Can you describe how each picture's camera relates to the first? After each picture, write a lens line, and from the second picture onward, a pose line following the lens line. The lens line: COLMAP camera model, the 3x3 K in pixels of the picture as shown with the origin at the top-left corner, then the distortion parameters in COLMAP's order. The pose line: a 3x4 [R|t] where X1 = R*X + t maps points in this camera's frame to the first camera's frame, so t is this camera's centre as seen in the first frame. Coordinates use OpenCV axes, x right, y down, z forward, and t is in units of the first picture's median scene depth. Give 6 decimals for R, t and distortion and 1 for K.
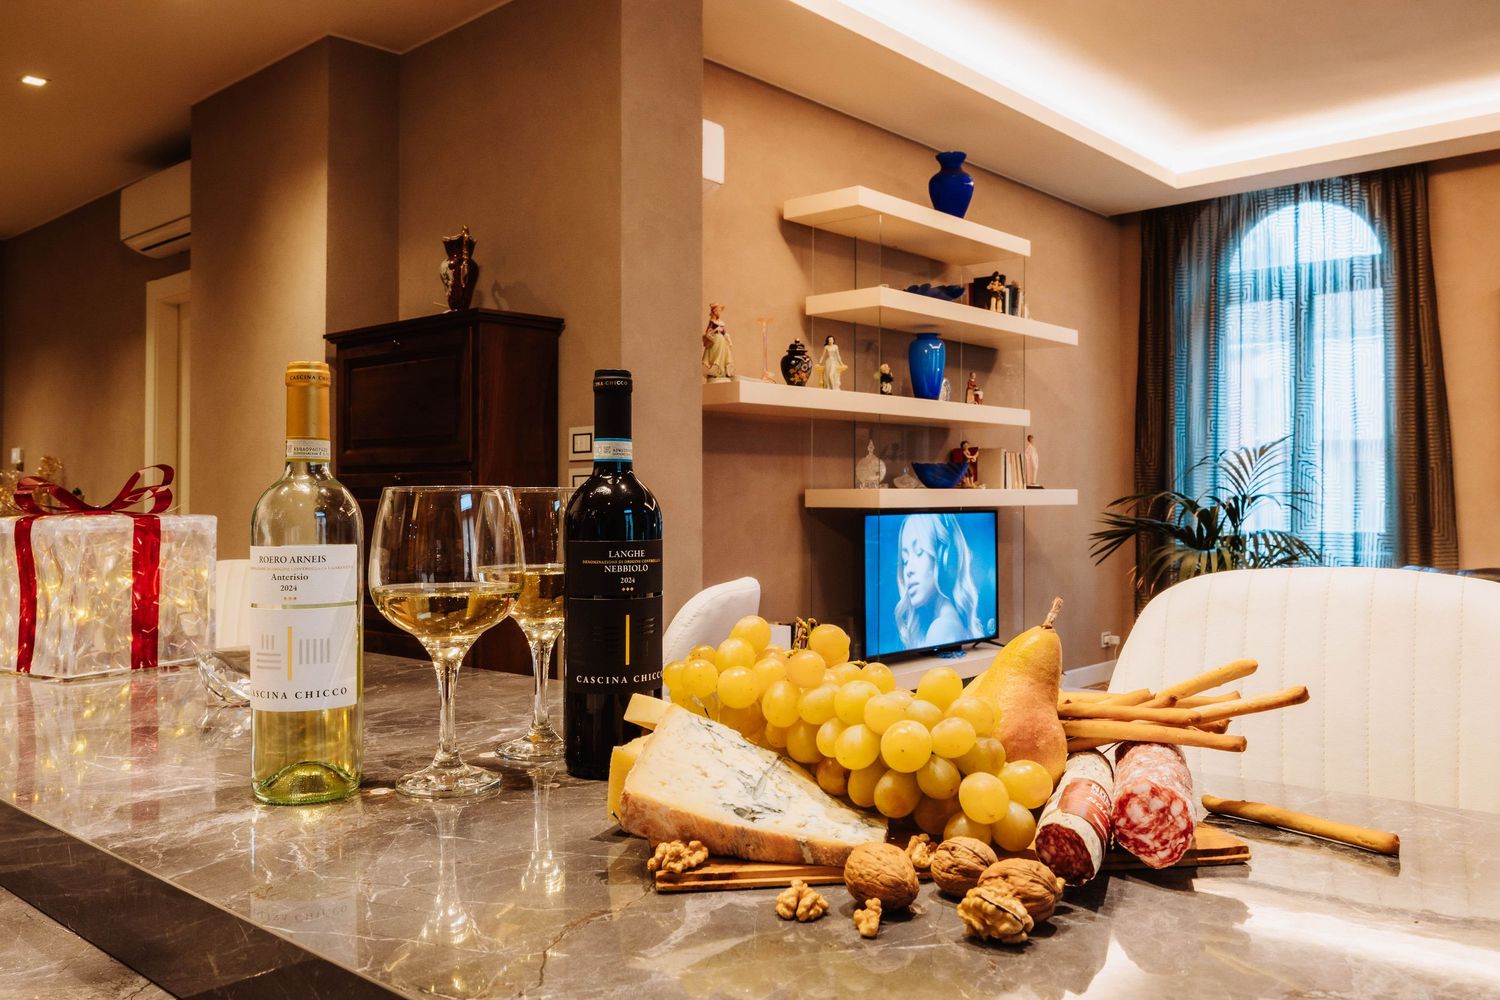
lens RADIAL K [[1139.4, 0, 750.0], [0, 1139.4, 500.0], [0, 0, 1]] dist [0.003471, -0.000662]
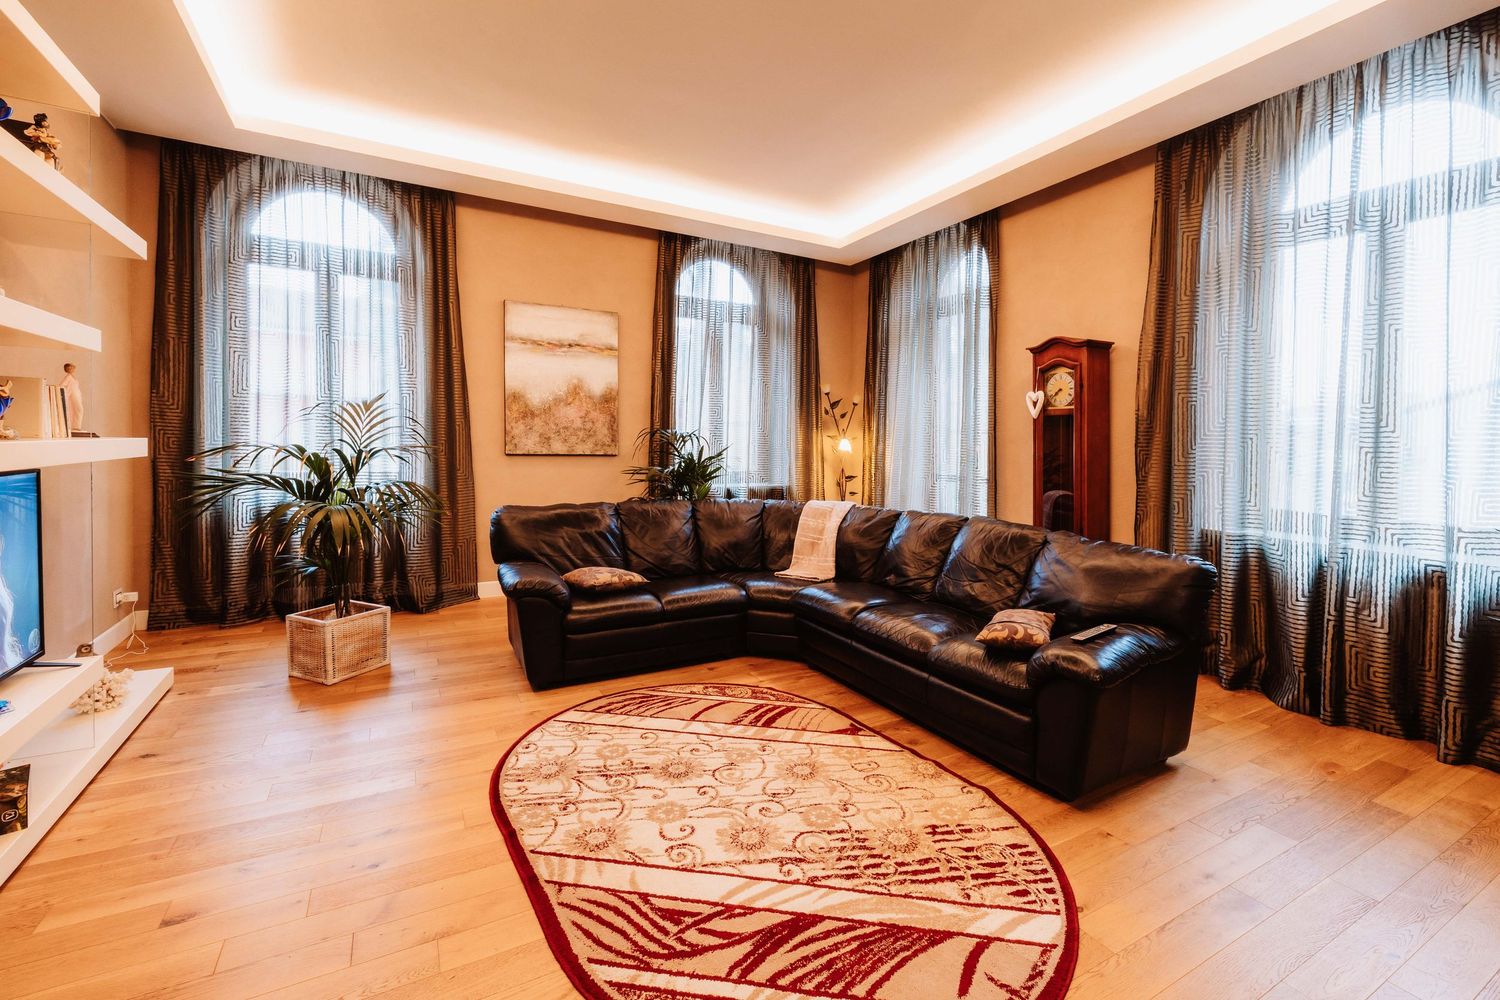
lens RADIAL K [[639.9, 0, 746.9], [0, 639.9, 463.7], [0, 0, 1]] dist [0.000706, 0.000182]
pose [[0.322397, -0.024494, 0.946288, -0.008146], [-0.022188, 0.999195, 0.033422, -0.014748], [-0.946344, -0.031771, 0.321594, 0.416081]]
